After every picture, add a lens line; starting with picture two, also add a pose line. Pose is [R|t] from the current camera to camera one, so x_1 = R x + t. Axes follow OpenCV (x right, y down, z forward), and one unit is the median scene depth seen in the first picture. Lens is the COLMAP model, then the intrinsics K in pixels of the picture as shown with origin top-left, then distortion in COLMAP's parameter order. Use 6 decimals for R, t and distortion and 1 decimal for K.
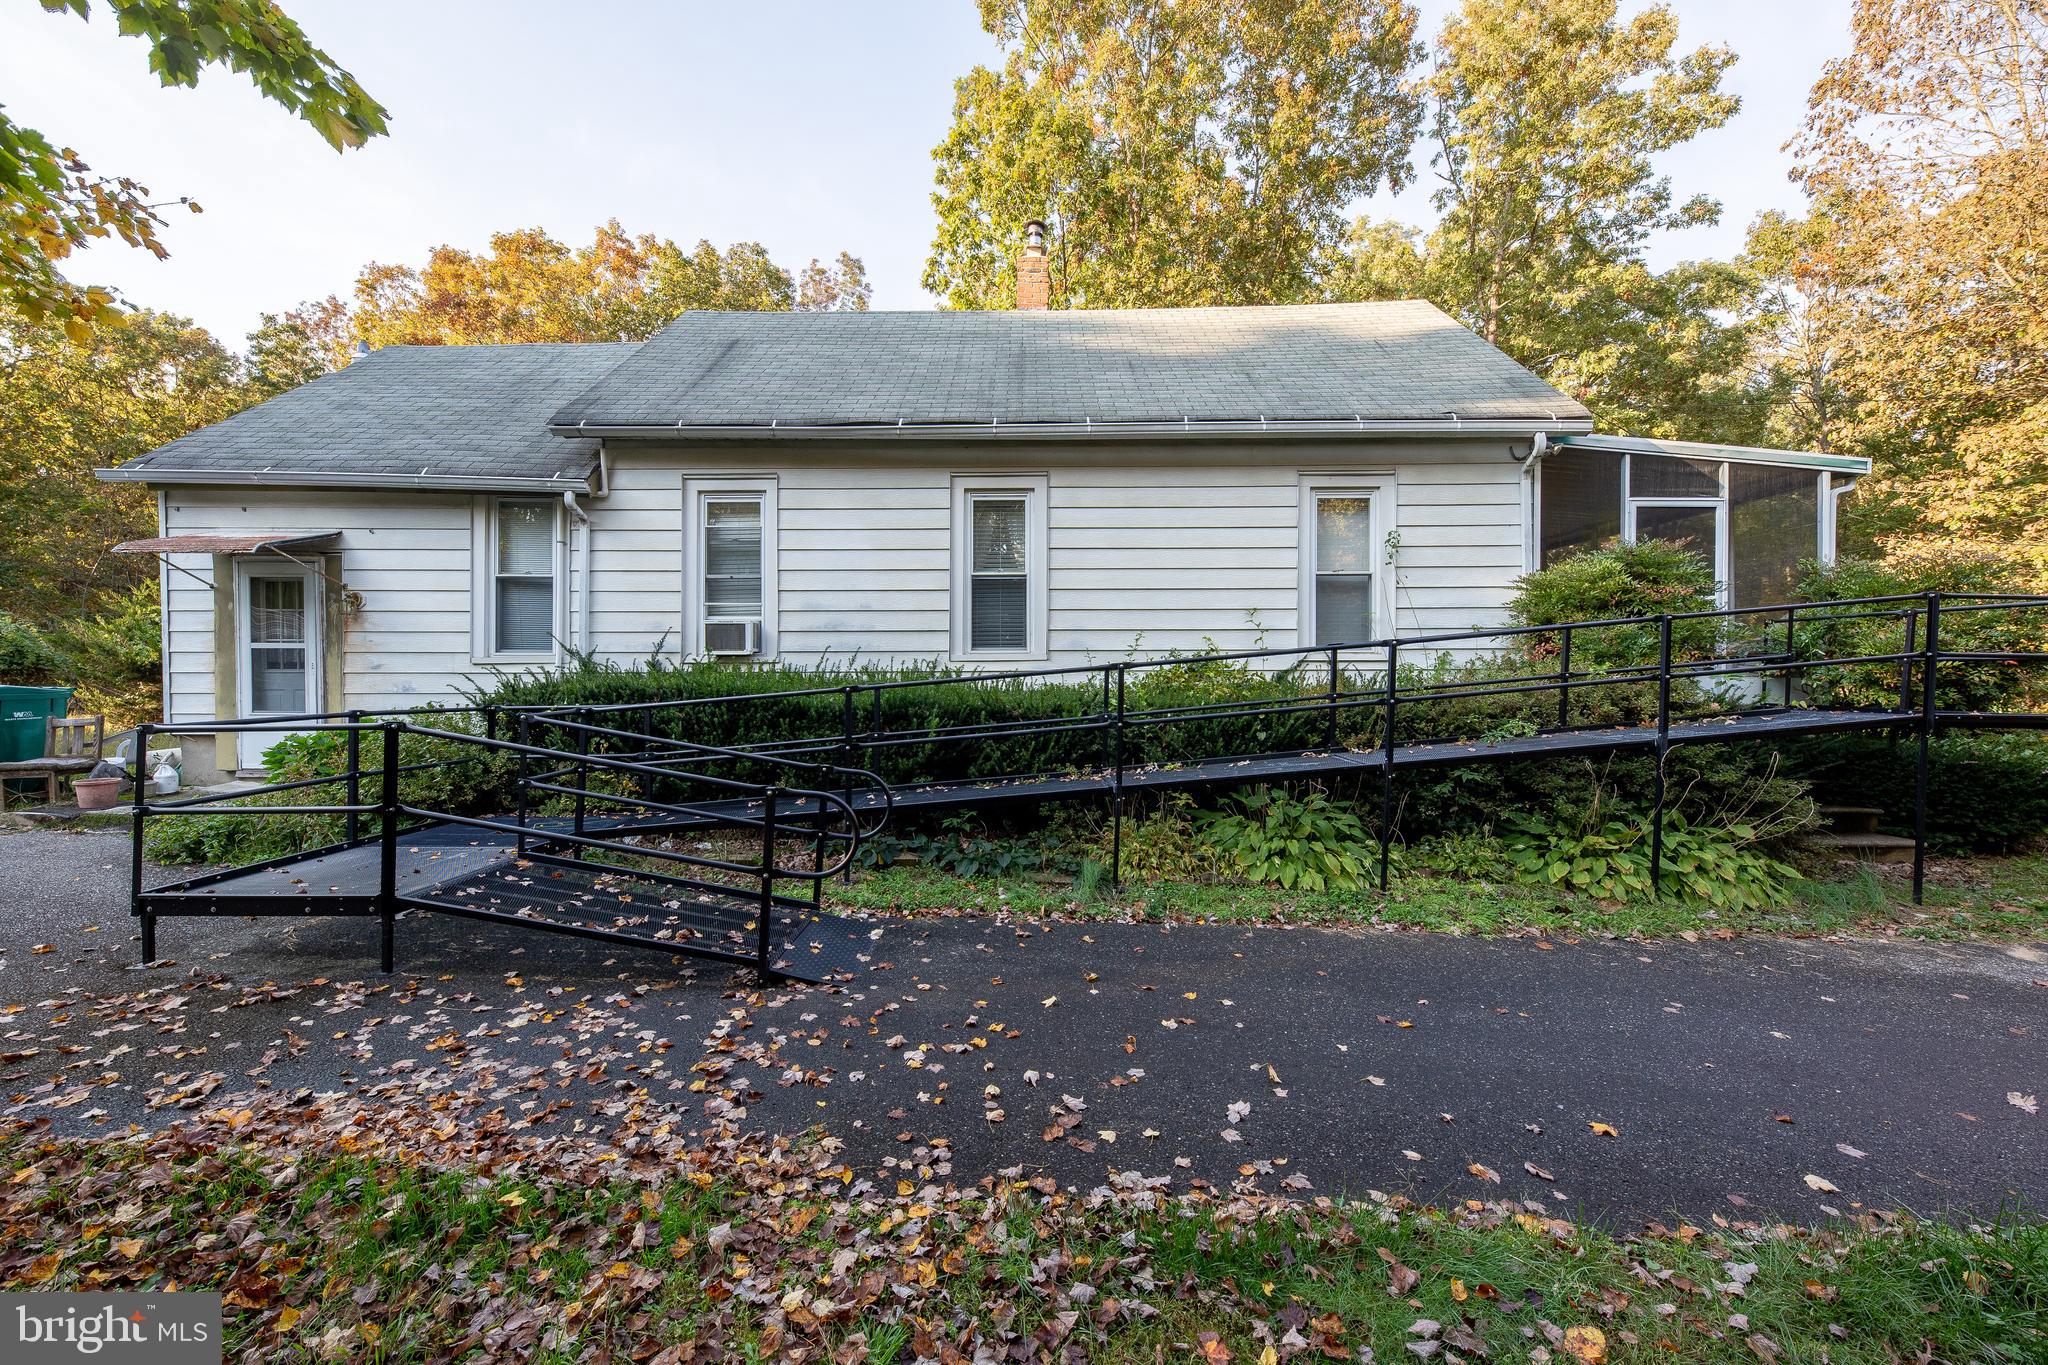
lens RADIAL K [[825.2, 0, 1023.8], [0, 825.2, 713.5], [0, 0, 1]] dist [0.009771, 0.000126]
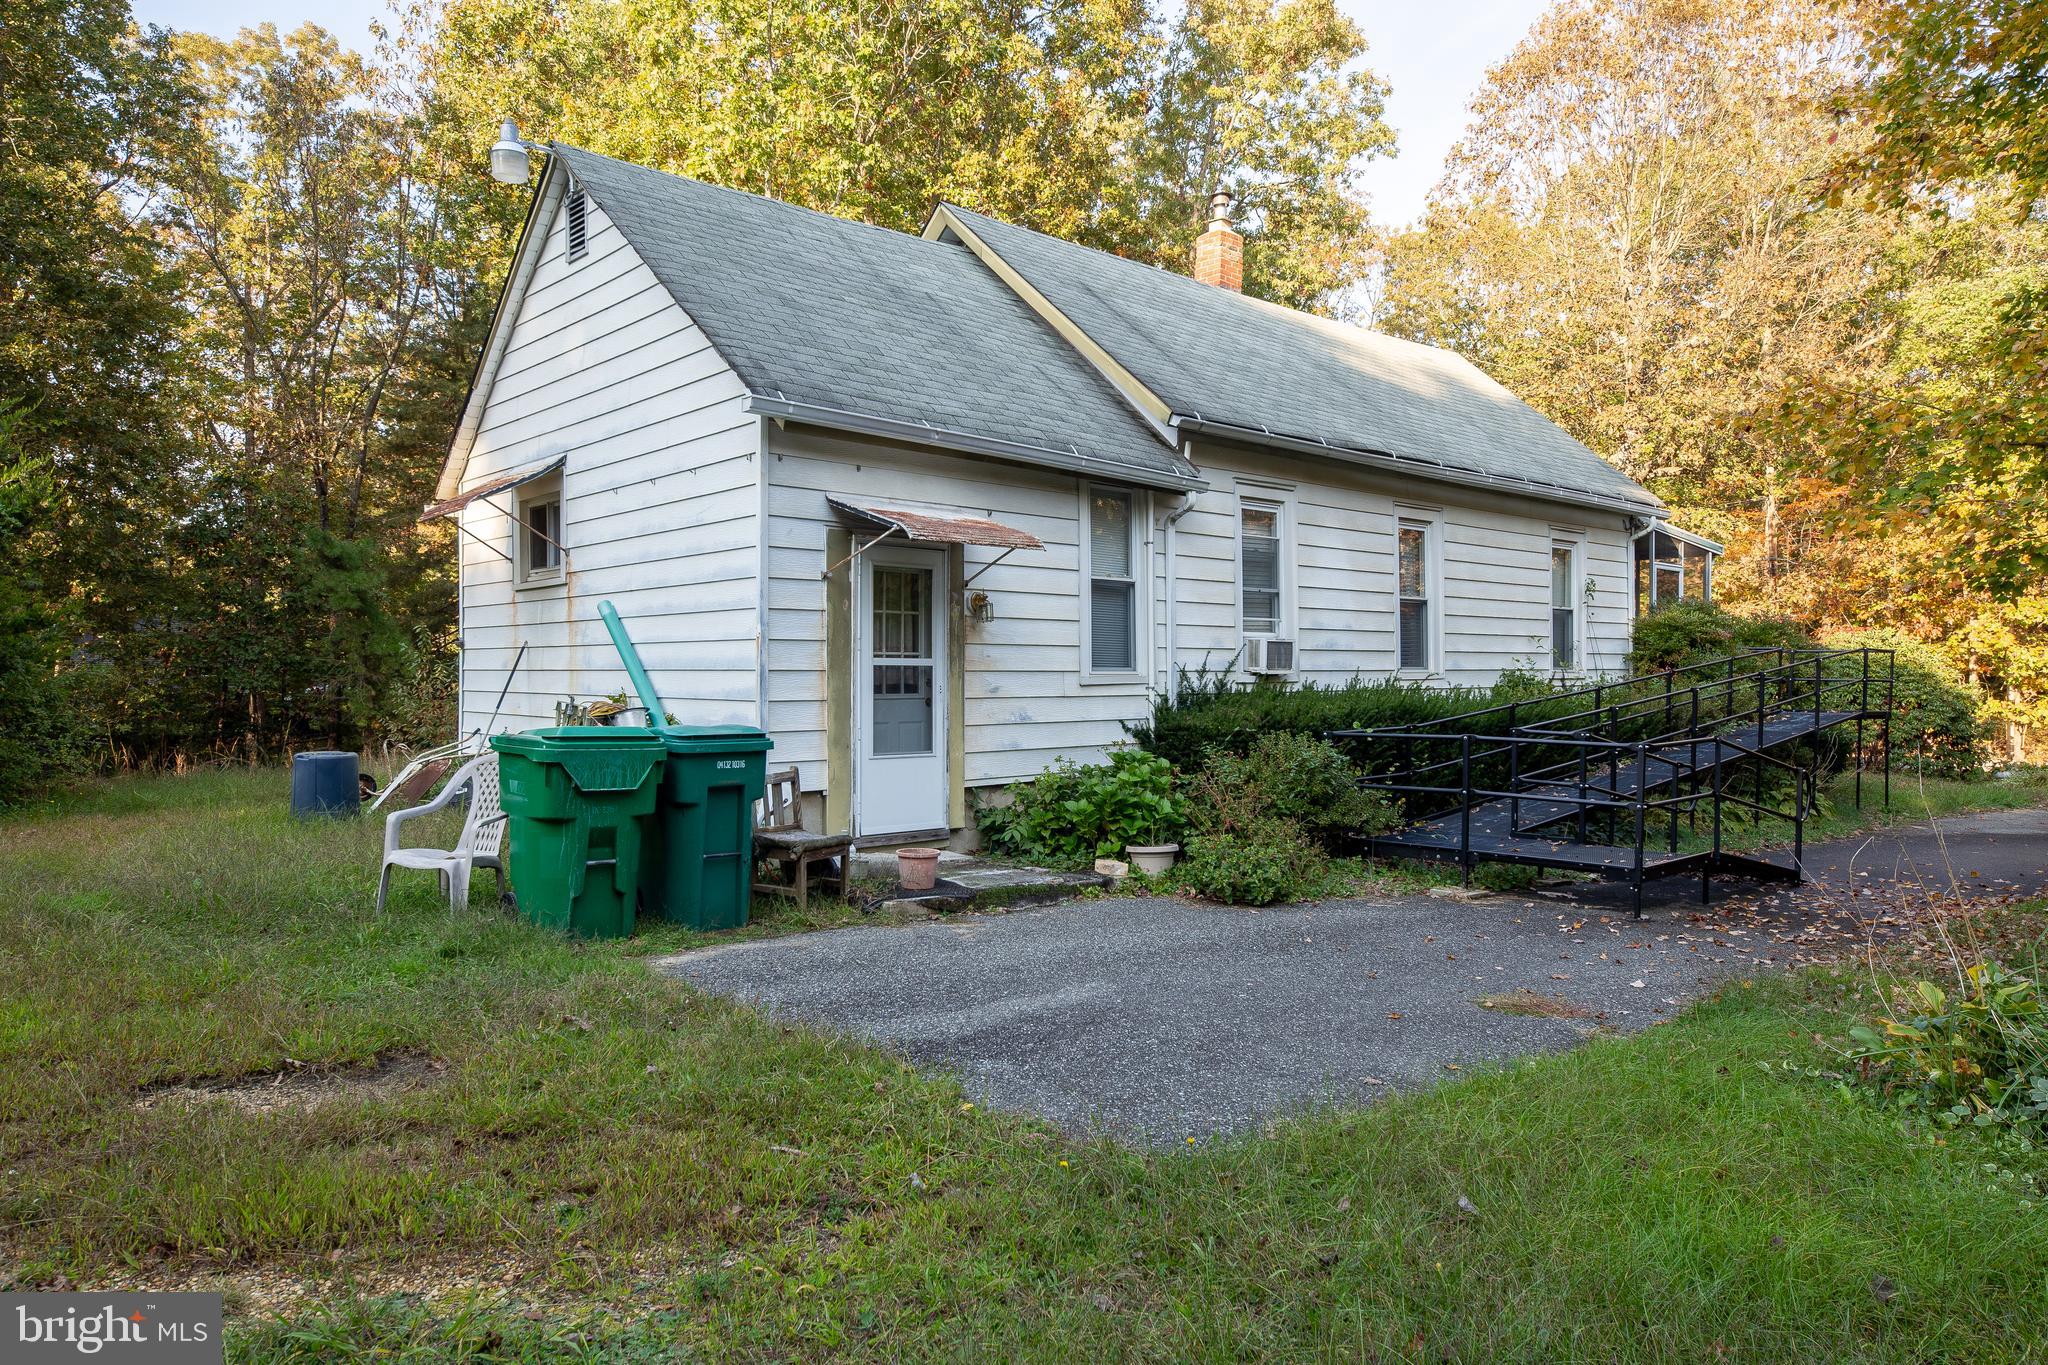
lens RADIAL K [[1333.2, 0, 1024.0], [0, 1333.2, 682.5], [0, 0, 1]] dist [0.000866, 0.000973]
pose [[0.726493, -0.006009, 0.687148, -1.603137], [0.041403, 0.998528, -0.035042, -0.018945], [-0.685925, 0.053908, 0.725672, 0.092294]]
